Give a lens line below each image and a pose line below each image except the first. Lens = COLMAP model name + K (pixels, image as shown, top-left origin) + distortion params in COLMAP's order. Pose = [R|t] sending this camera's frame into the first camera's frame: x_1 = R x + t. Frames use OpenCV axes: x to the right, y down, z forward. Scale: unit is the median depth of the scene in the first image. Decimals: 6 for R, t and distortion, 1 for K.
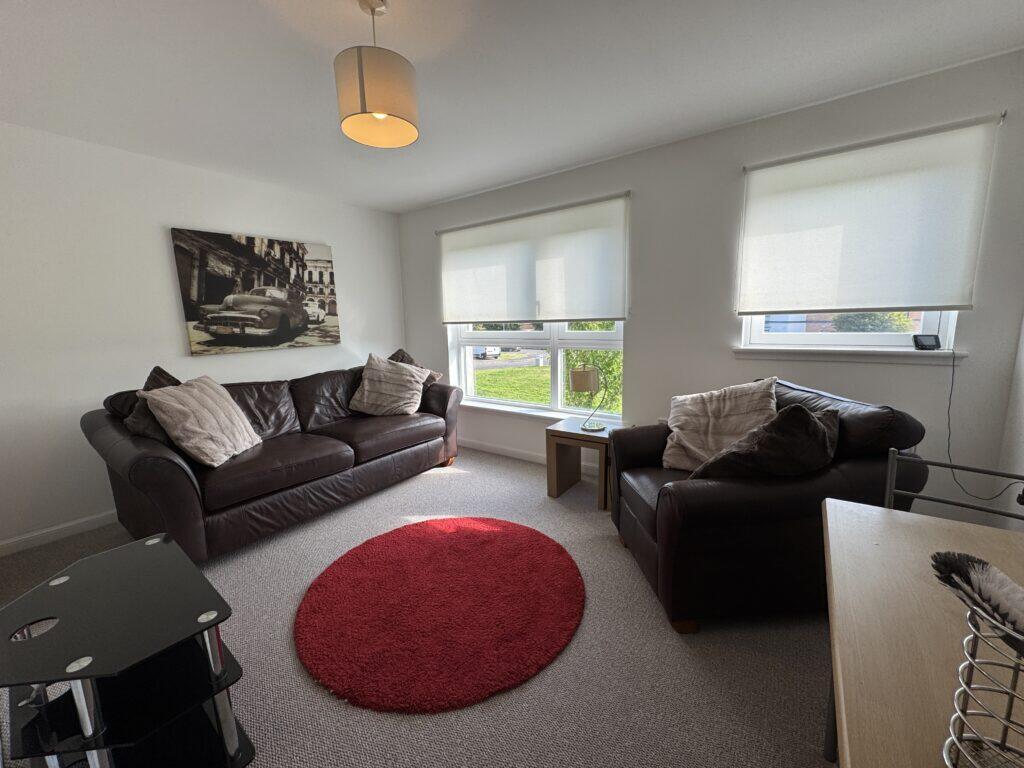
lens RADIAL K [[400.5, 0, 511.0], [0, 400.5, 384.4], [0, 0, 1]] dist [0.003893, 0.000391]
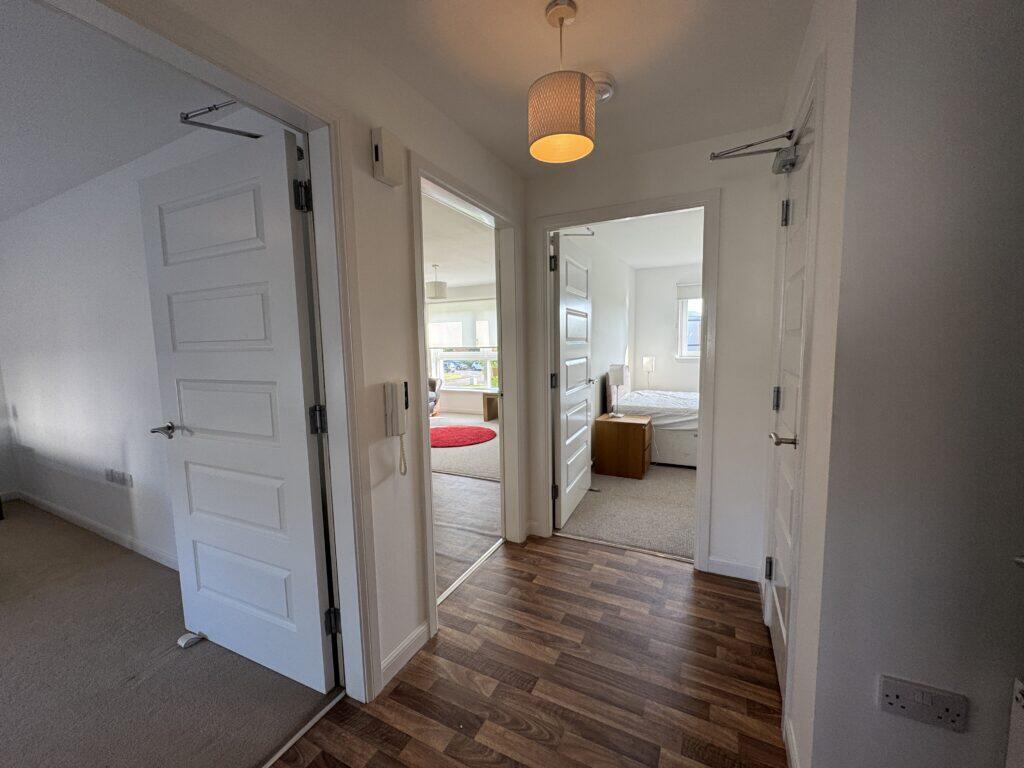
lens RADIAL K [[400.5, 0, 504.8], [0, 400.5, 381.4], [0, 0, 1]] dist [0.003893, 0.000391]
pose [[0.988380, -0.023605, 0.150158, -0.109921], [0.032838, 0.997699, -0.059310, 0.150440], [-0.148413, 0.063552, 0.986881, -1.097136]]
